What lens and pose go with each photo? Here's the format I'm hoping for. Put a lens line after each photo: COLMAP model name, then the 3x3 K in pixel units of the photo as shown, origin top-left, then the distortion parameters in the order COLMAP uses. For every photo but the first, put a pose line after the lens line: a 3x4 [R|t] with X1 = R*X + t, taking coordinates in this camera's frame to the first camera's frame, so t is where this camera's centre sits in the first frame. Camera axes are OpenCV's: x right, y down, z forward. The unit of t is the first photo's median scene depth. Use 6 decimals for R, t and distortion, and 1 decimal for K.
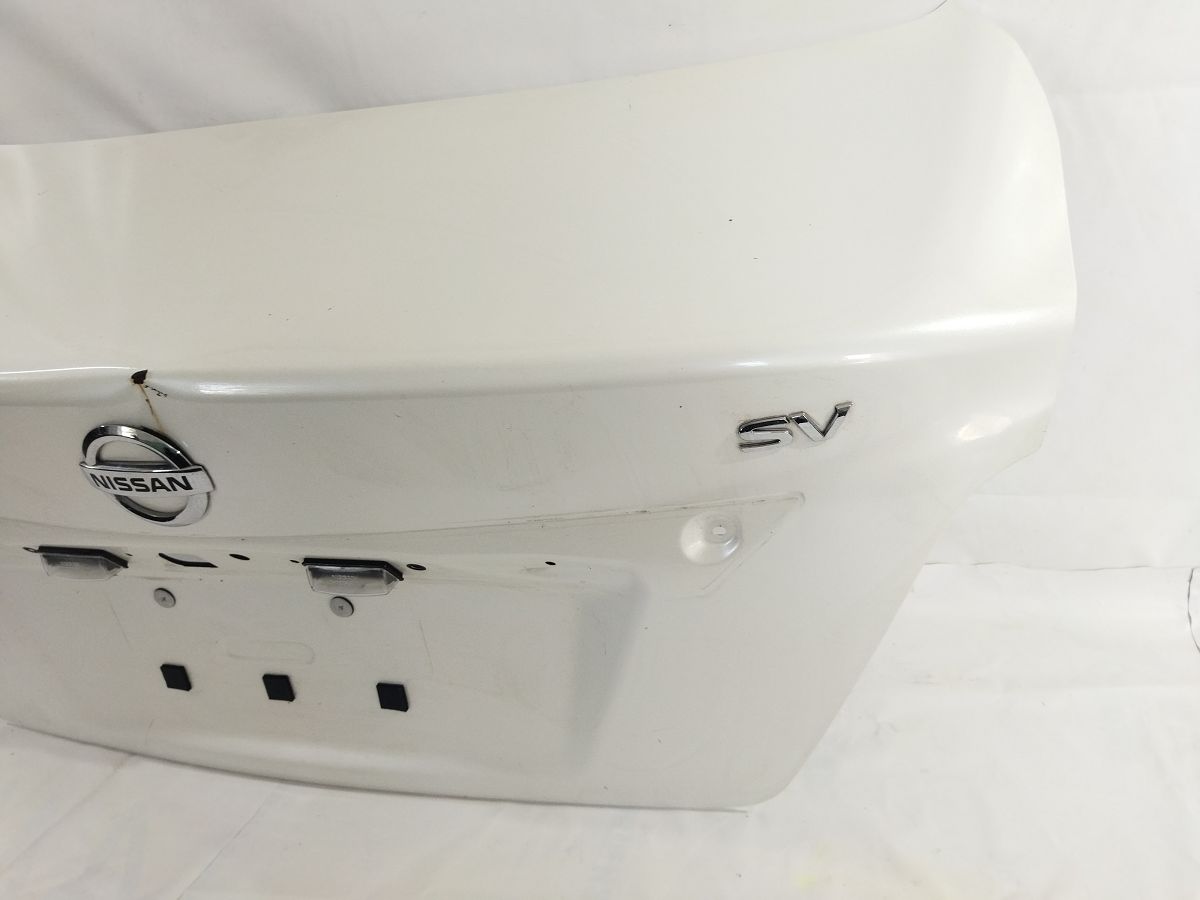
lens RADIAL K [[860.7, 0, 597.8], [0, 860.7, 449.2], [0, 0, 1]] dist [0.031086, -0.043639]
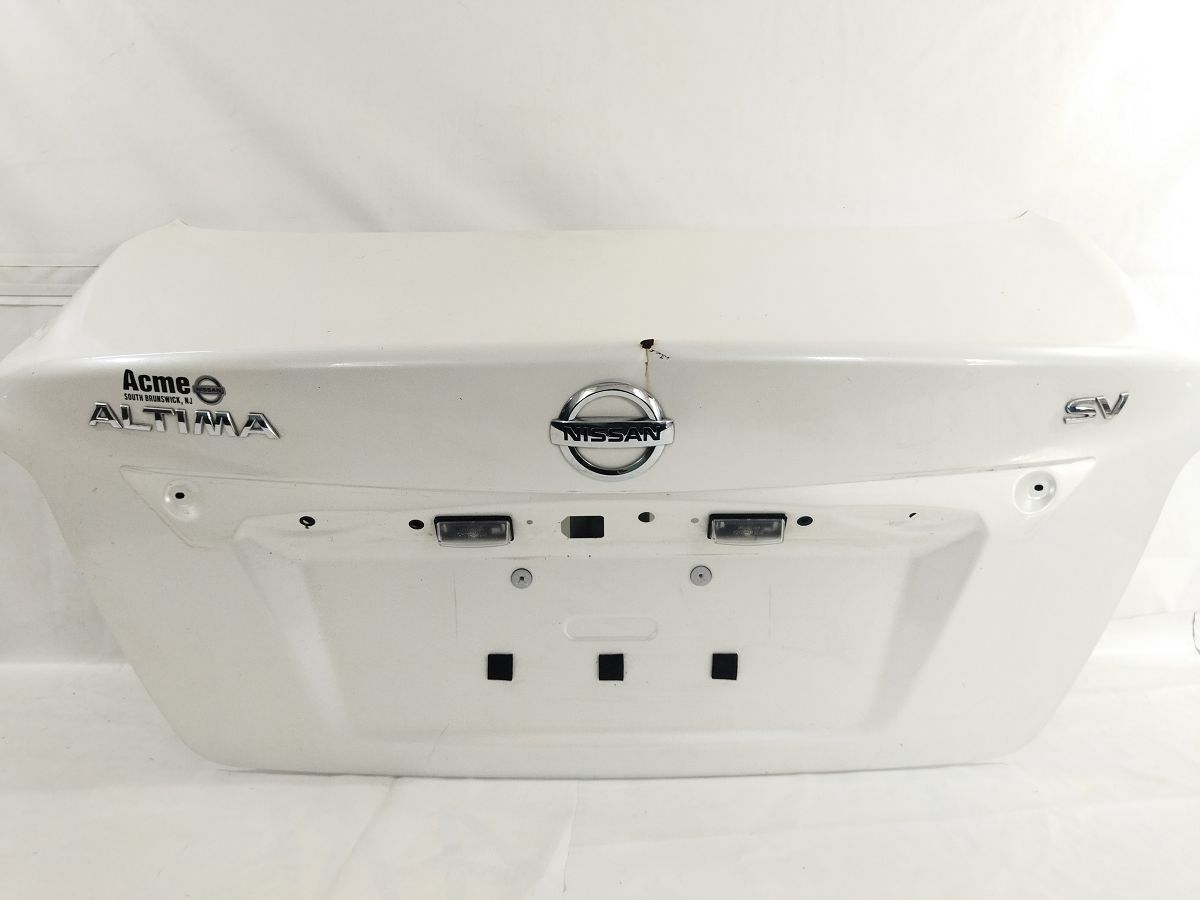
lens RADIAL K [[889.5, 0, 608.2], [0, 889.5, 445.4], [0, 0, 1]] dist [0.066047, -0.106957]
pose [[0.958370, 0.073692, 0.275854, -0.891699], [0.015025, 0.951766, -0.306456, 0.447585], [-0.285132, 0.297843, 0.911038, -0.154176]]
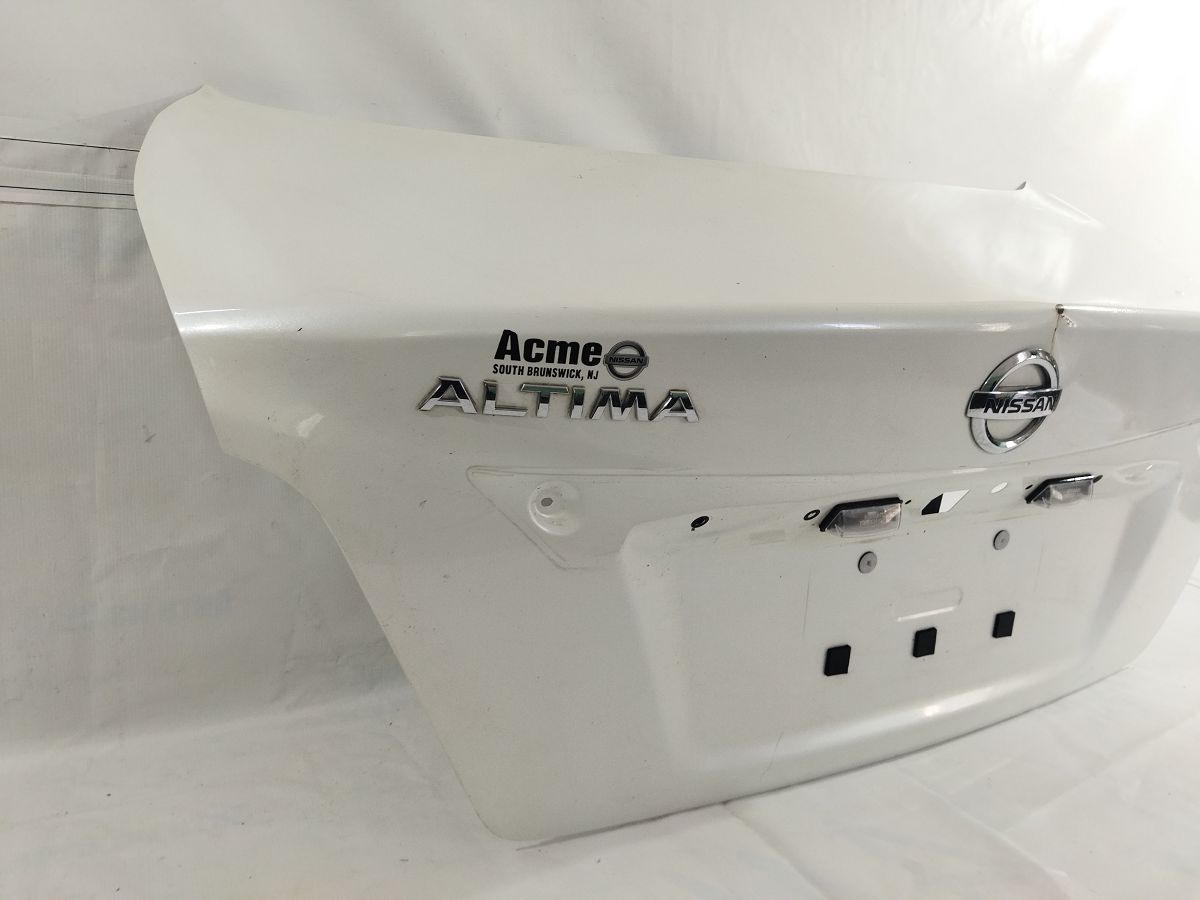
lens RADIAL K [[889.5, 0, 592.7], [0, 889.5, 436.1], [0, 0, 1]] dist [0.066047, -0.106957]
pose [[0.717670, 0.009401, 0.696319, -1.802404], [0.165776, 0.968857, -0.183939, 0.208183], [-0.676363, 0.247441, 0.693762, 0.566927]]
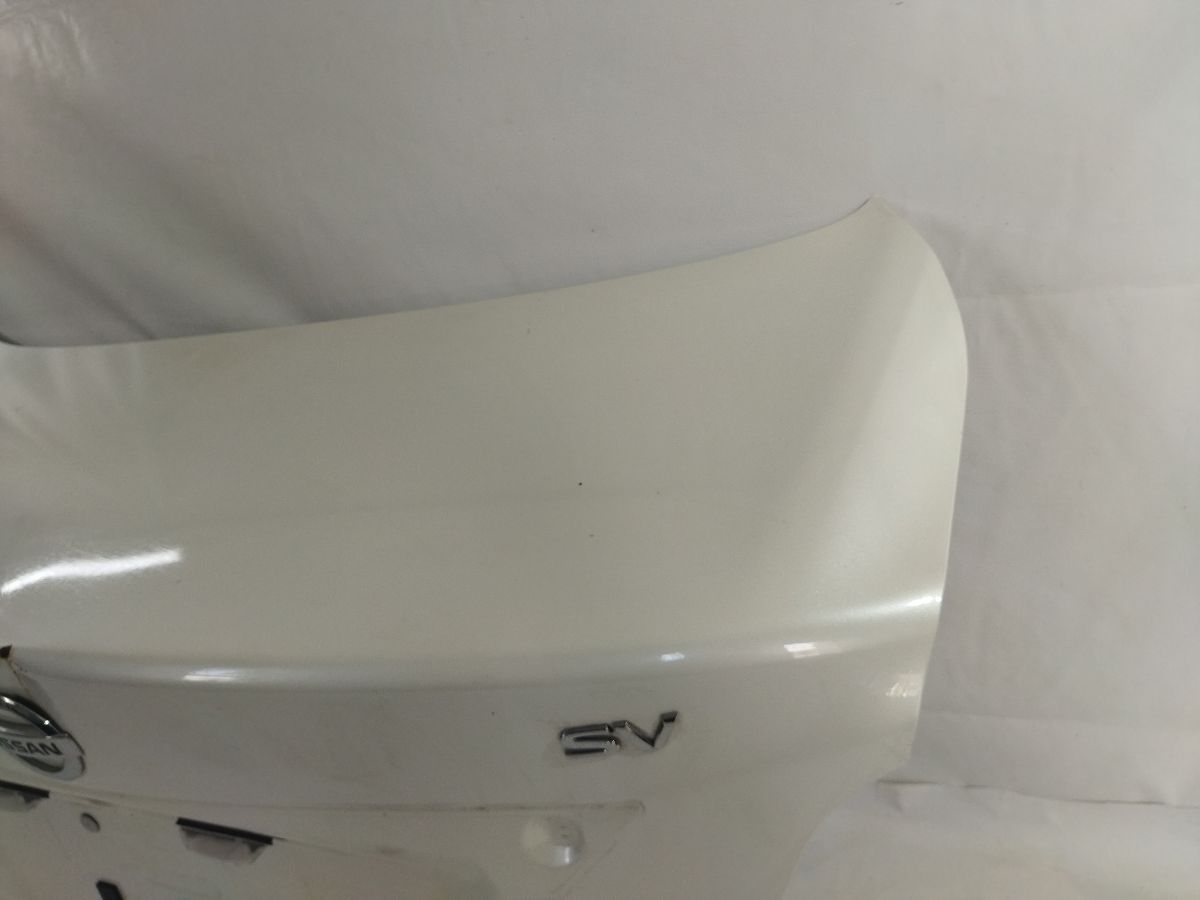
lens RADIAL K [[860.7, 0, 608.5], [0, 860.7, 419.4], [0, 0, 1]] dist [0.031086, -0.043639]
pose [[0.989307, -0.029448, -0.142844, 0.308586], [0.016626, 0.995790, -0.090138, -0.237182], [0.144897, 0.086799, 0.985632, 0.070109]]
